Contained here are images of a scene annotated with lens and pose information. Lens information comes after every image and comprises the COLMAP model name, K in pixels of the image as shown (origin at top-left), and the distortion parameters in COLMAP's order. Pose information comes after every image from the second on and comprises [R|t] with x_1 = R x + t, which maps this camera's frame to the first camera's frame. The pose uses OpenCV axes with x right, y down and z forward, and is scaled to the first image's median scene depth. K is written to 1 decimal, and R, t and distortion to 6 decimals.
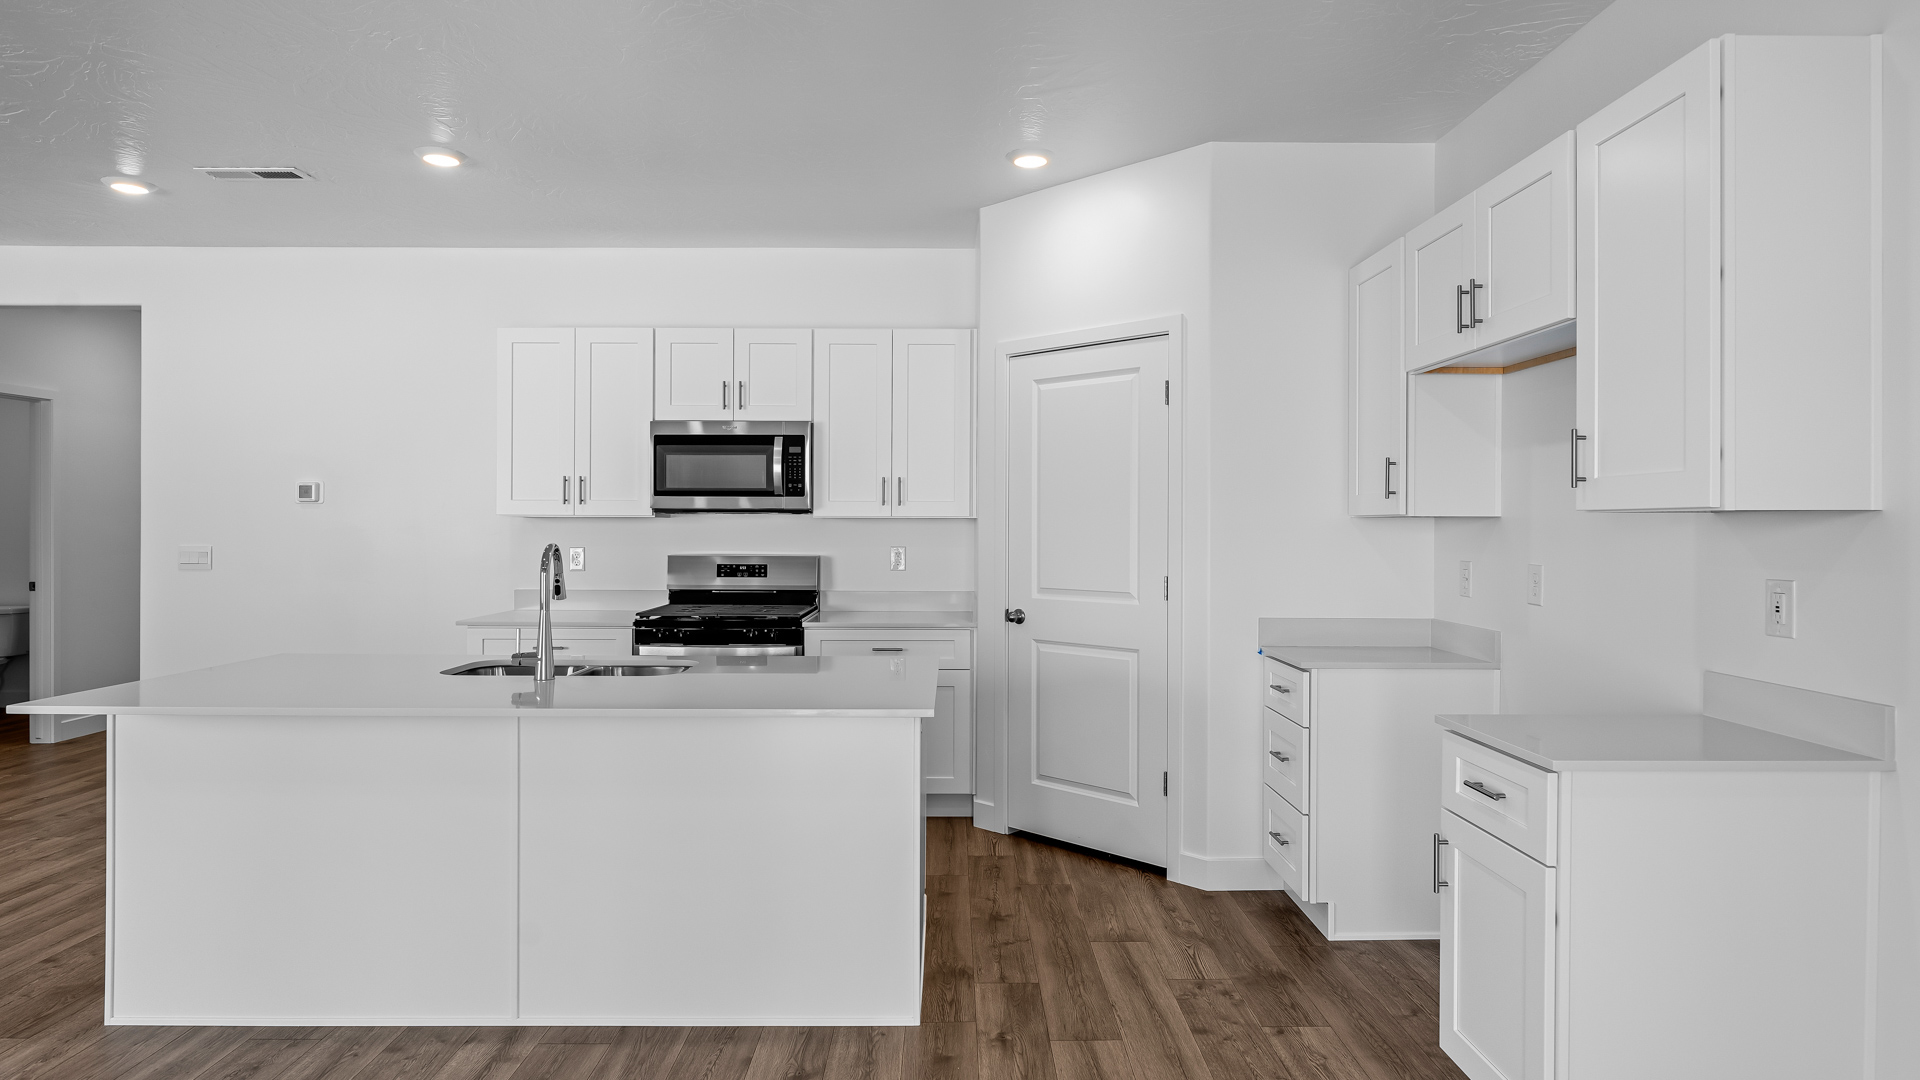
lens RADIAL K [[1080.5, 0, 965.9], [0, 1080.5, 530.5], [0, 0, 1]] dist [0.006233, -0.000060]
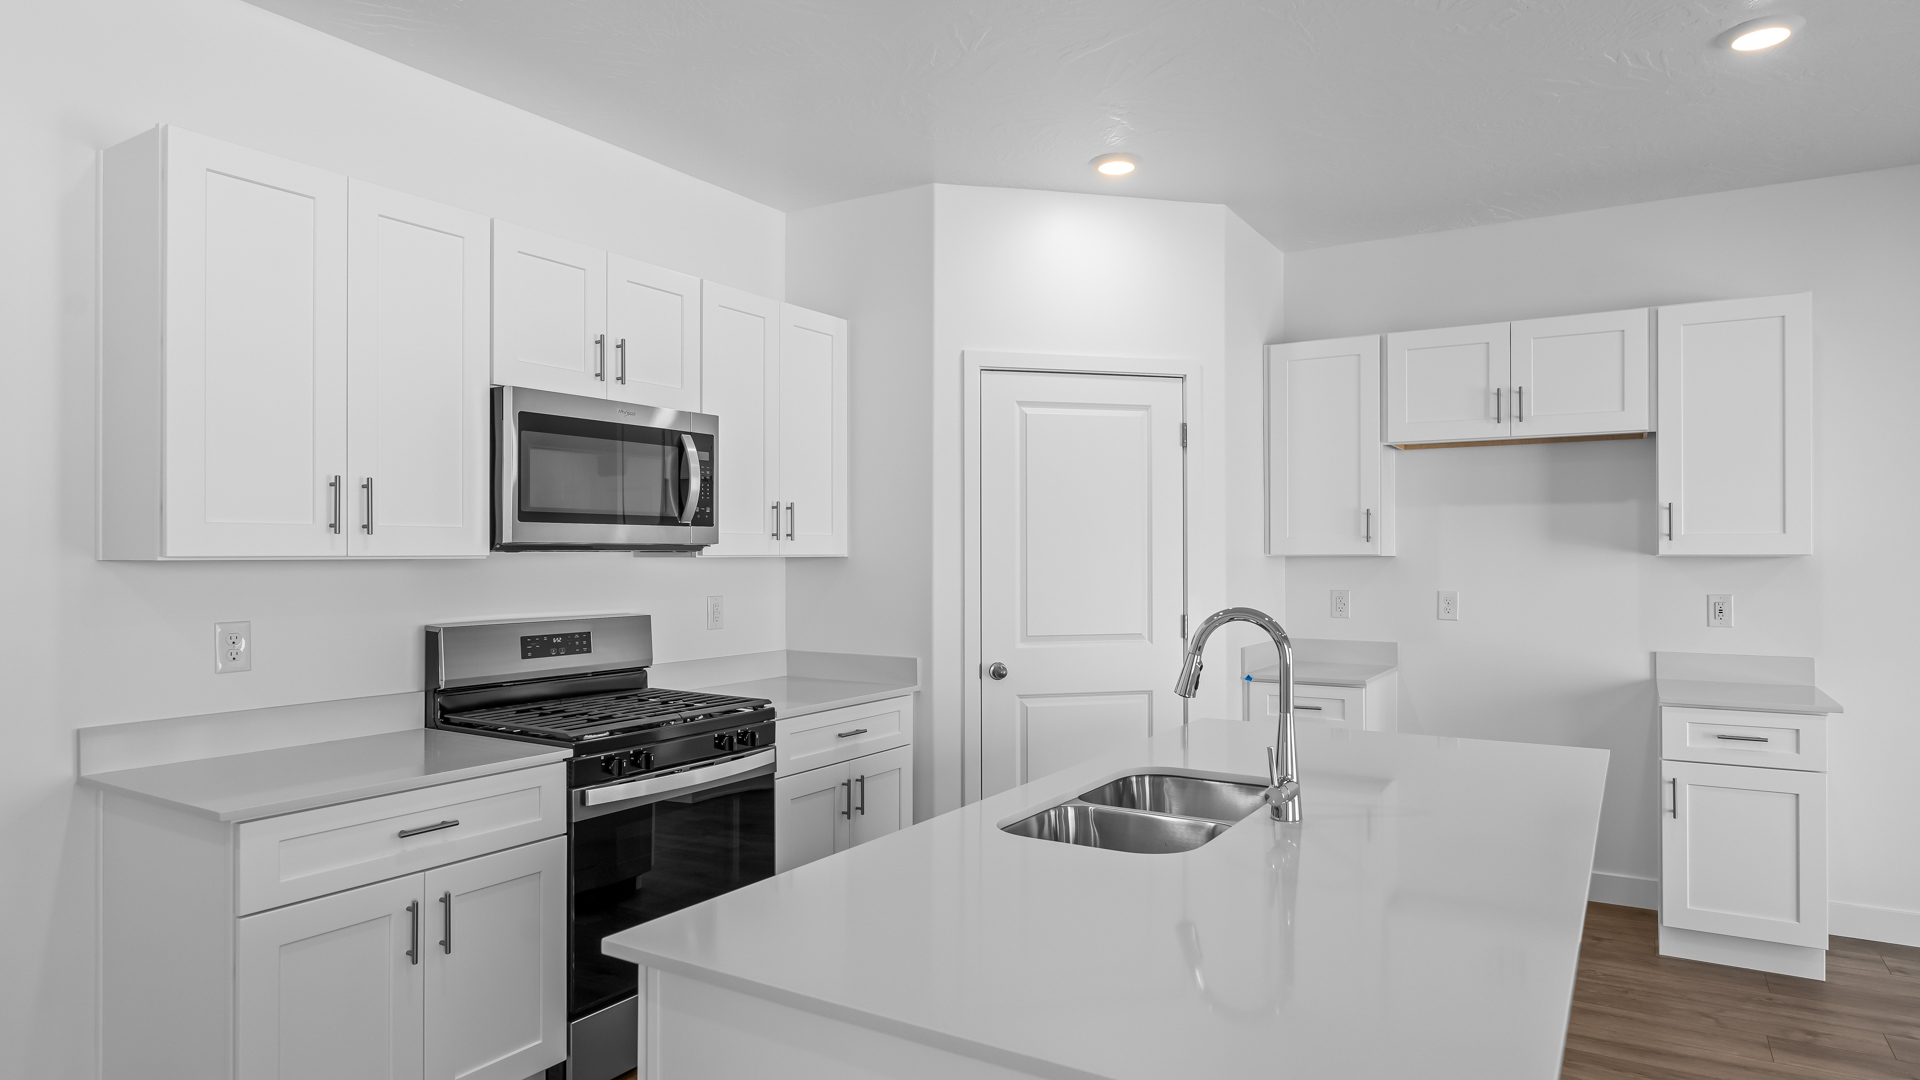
lens RADIAL K [[1094.5, 0, 963.8], [0, 1094.5, 549.1], [0, 0, 1]] dist [-0.005441, 0.001364]
pose [[0.529179, -0.000254, 0.848510, -0.645837], [0.005915, 0.999977, -0.003390, -0.014126], [-0.848489, 0.006813, 0.529169, 0.508080]]
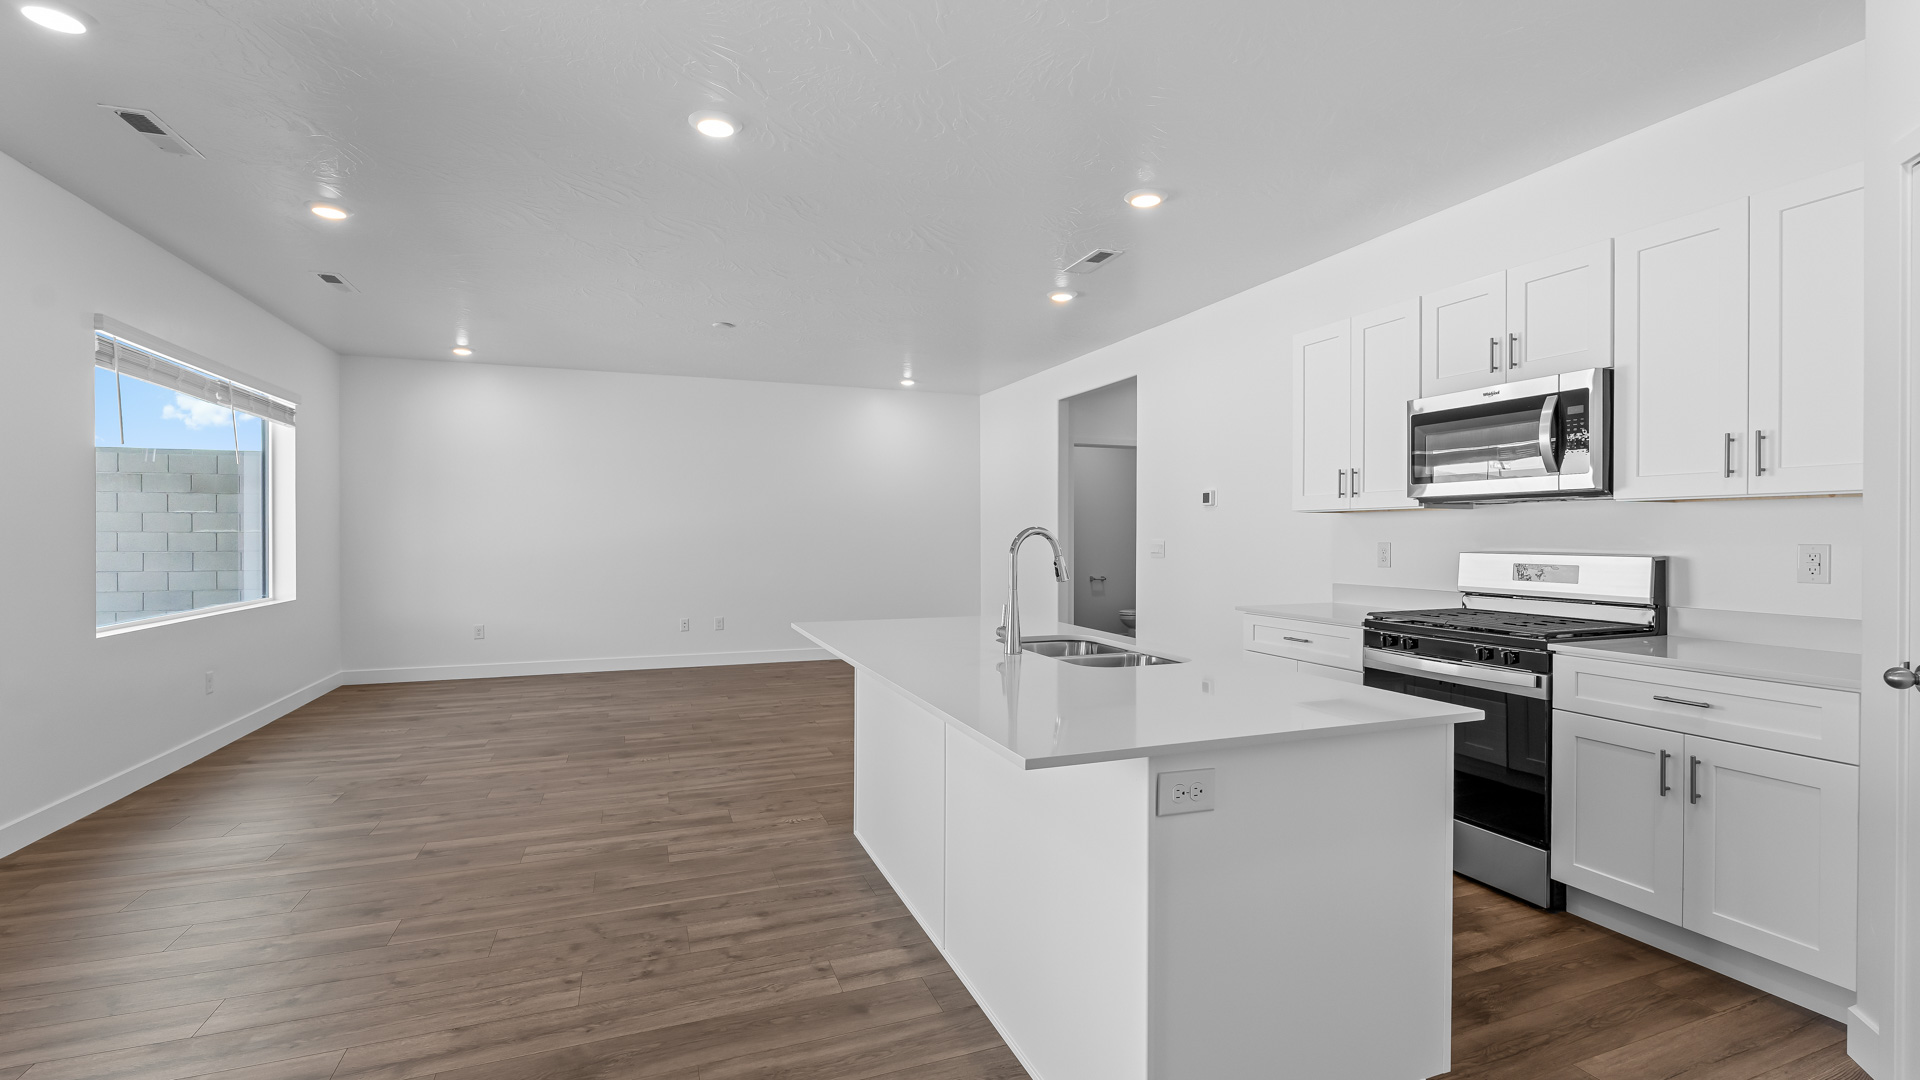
lens RADIAL K [[844.0, 0, 955.1], [0, 844.0, 540.5], [0, 0, 1]] dist [0.002324, 0.000039]
pose [[0.350844, 0.001975, -0.936432, 0.234086], [-0.003592, 0.999993, 0.000763, 0.015504], [0.936427, 0.003096, 0.350849, 0.403464]]
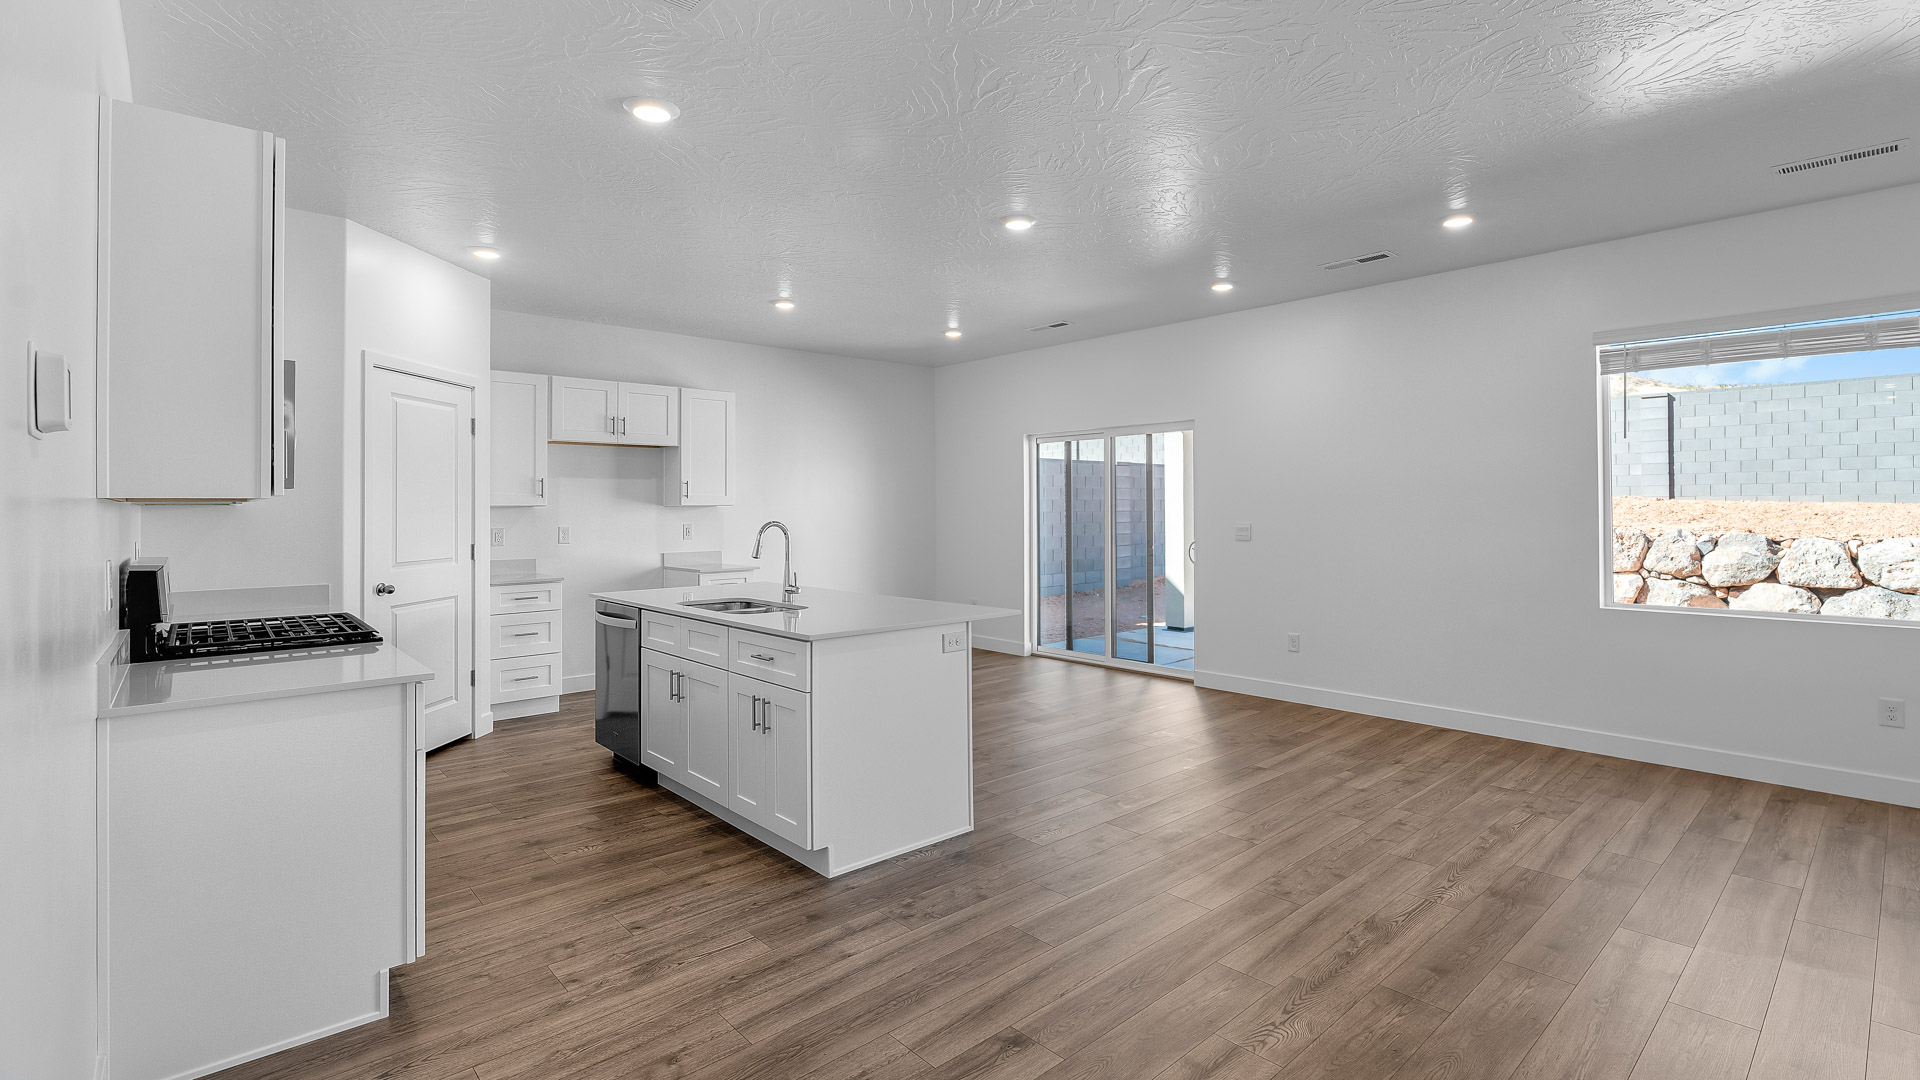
lens RADIAL K [[873.0, 0, 980.9], [0, 873.0, 494.4], [0, 0, 1]] dist [-0.011670, 0.001437]
pose [[-0.676311, 0.013477, 0.736493, -0.991876], [0.006981, 0.999905, -0.011887, -0.007175], [-0.736583, -0.002897, -0.676341, 1.054601]]
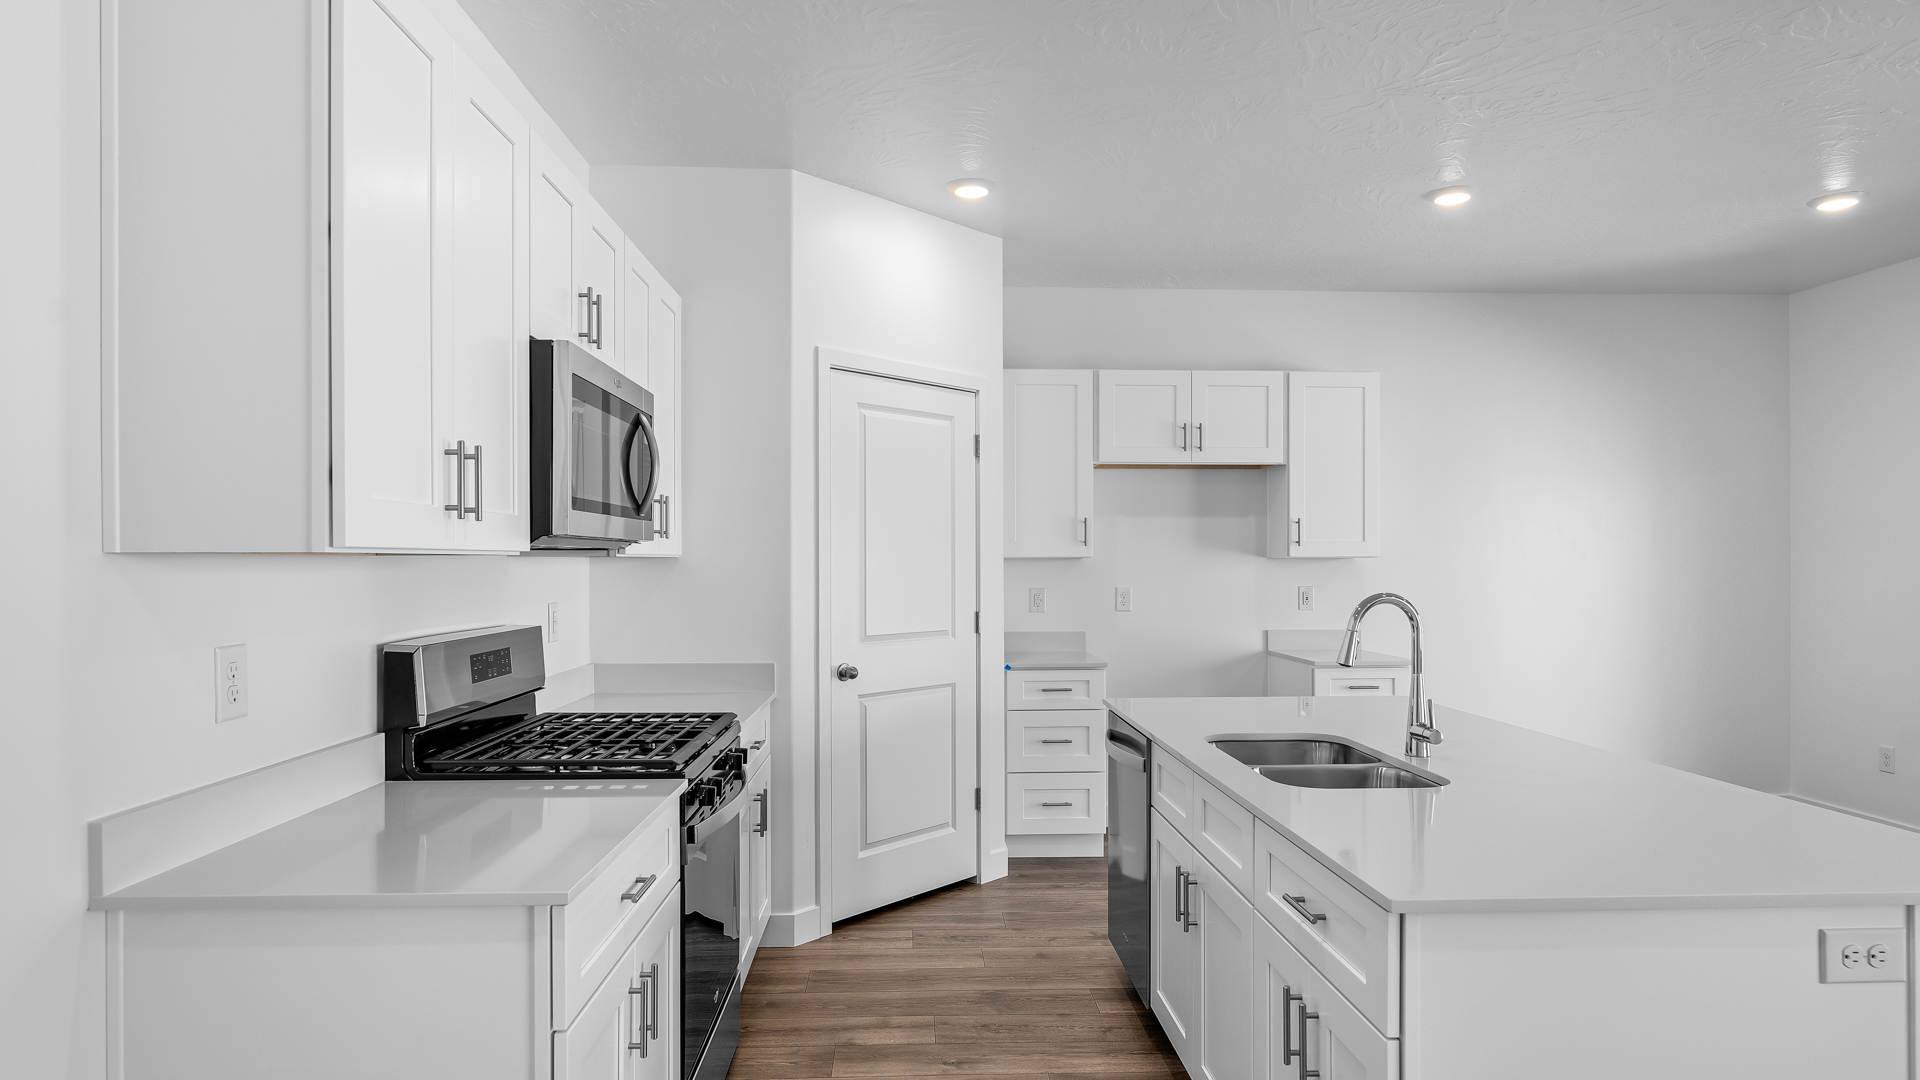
lens RADIAL K [[1094.5, 0, 959.2], [0, 1094.5, 562.5], [0, 0, 1]] dist [-0.005441, 0.001364]
pose [[-0.043289, -0.004616, 0.999052, -0.752619], [0.004853, 0.999977, 0.004831, -0.010758], [-0.999051, 0.005058, -0.043265, 0.860553]]
